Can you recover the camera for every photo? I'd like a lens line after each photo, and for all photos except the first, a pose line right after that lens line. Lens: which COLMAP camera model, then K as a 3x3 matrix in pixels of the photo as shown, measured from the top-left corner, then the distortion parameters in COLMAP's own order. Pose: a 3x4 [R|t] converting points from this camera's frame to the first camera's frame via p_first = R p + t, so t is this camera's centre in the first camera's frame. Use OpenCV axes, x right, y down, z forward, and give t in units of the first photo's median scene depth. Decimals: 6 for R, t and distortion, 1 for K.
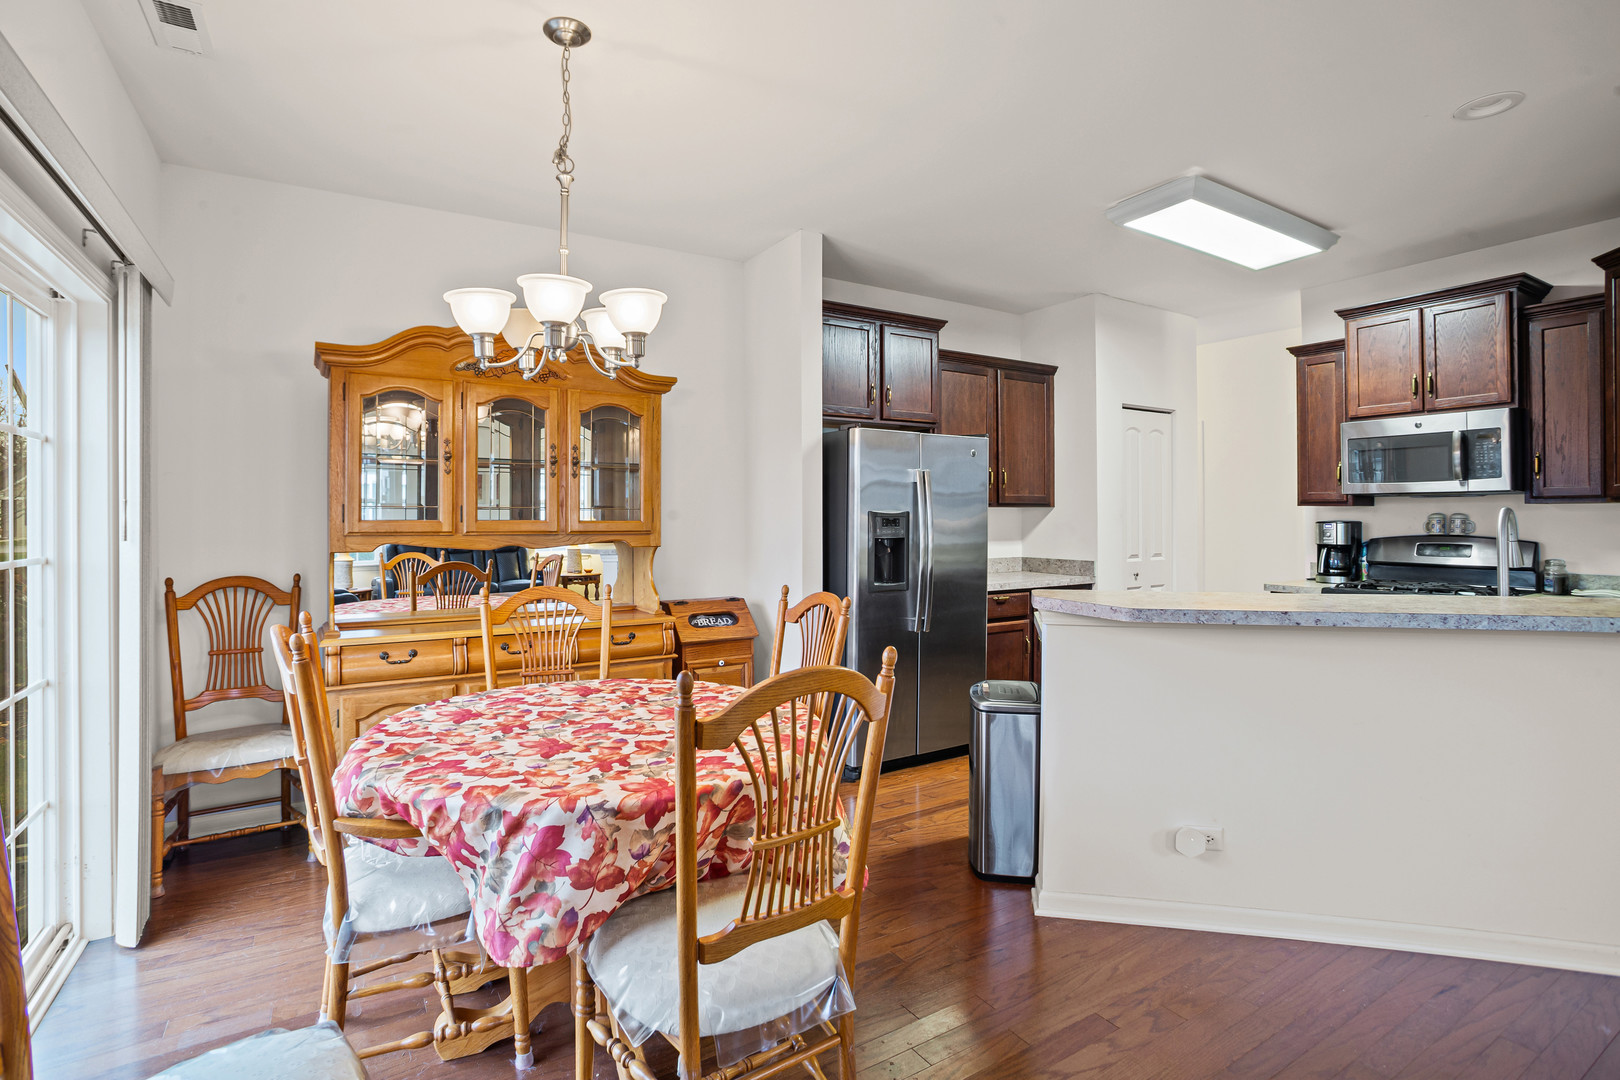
lens RADIAL K [[807.1, 0, 819.1], [0, 807.1, 533.2], [0, 0, 1]] dist [-0.040273, 0.002071]
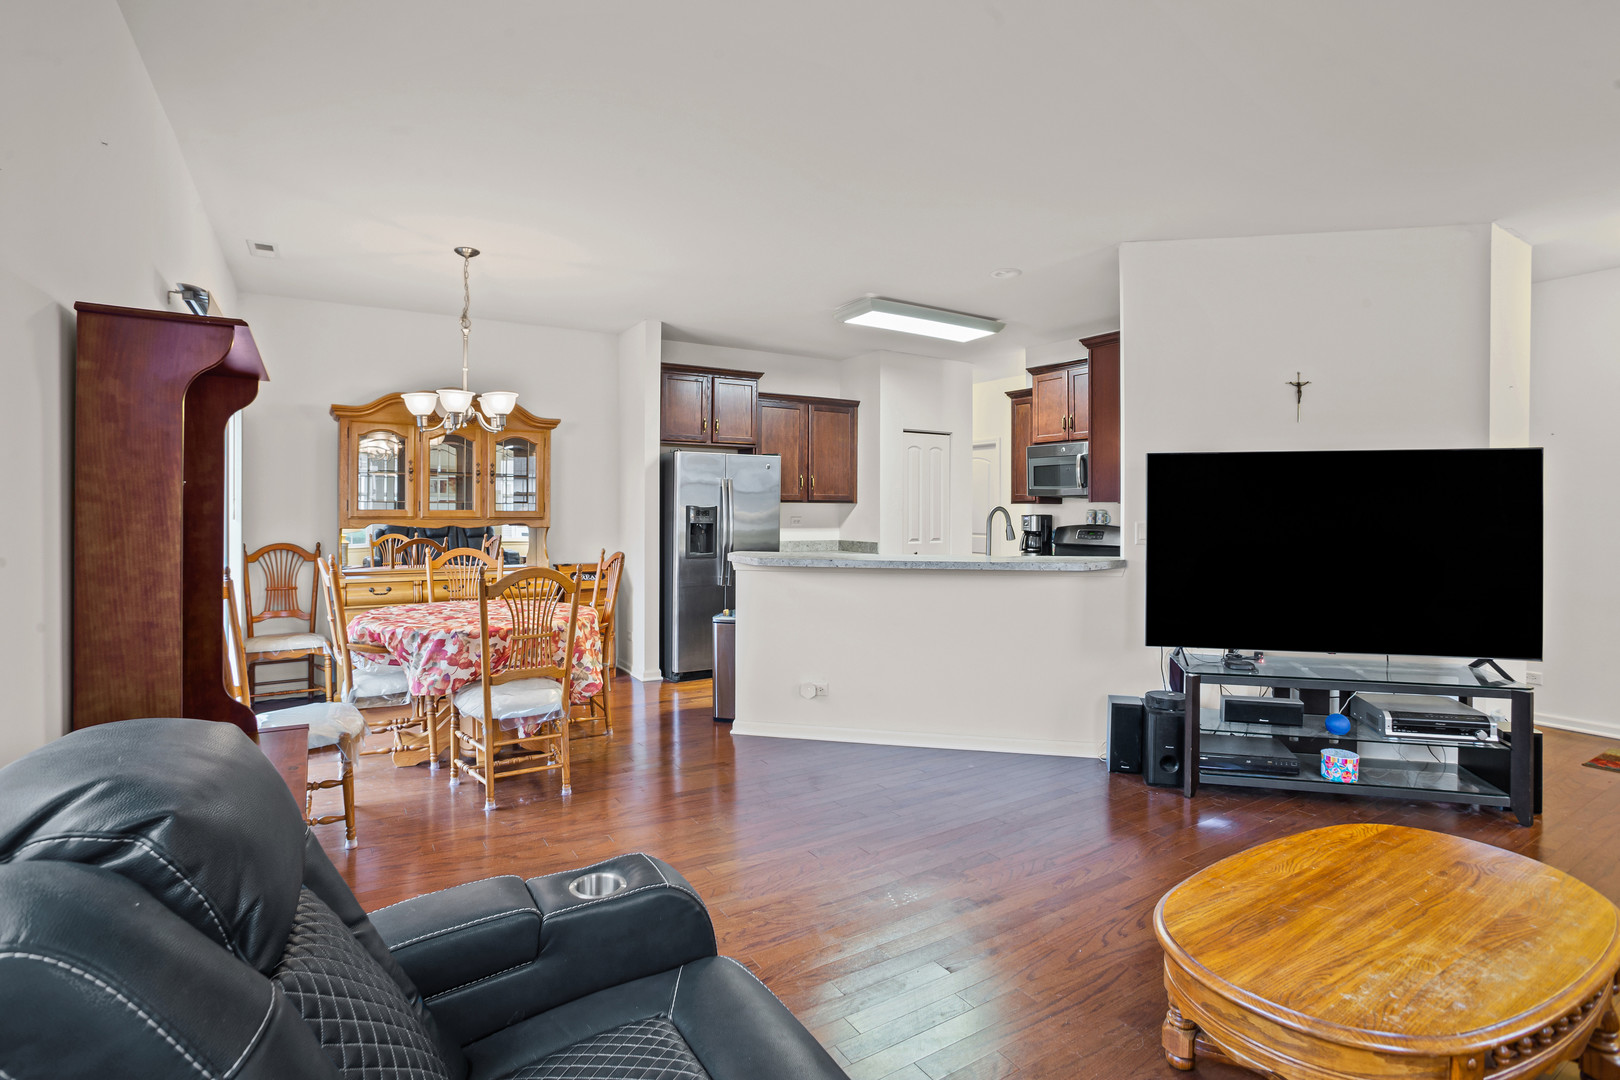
lens RADIAL K [[807.1, 0, 805.8], [0, 807.1, 531.3], [0, 0, 1]] dist [-0.040273, 0.002071]
pose [[0.999963, 0.007113, -0.004918, 0.324037], [-0.007078, 0.999950, 0.007071, 0.009746], [0.004968, -0.007036, 0.999963, -0.581186]]
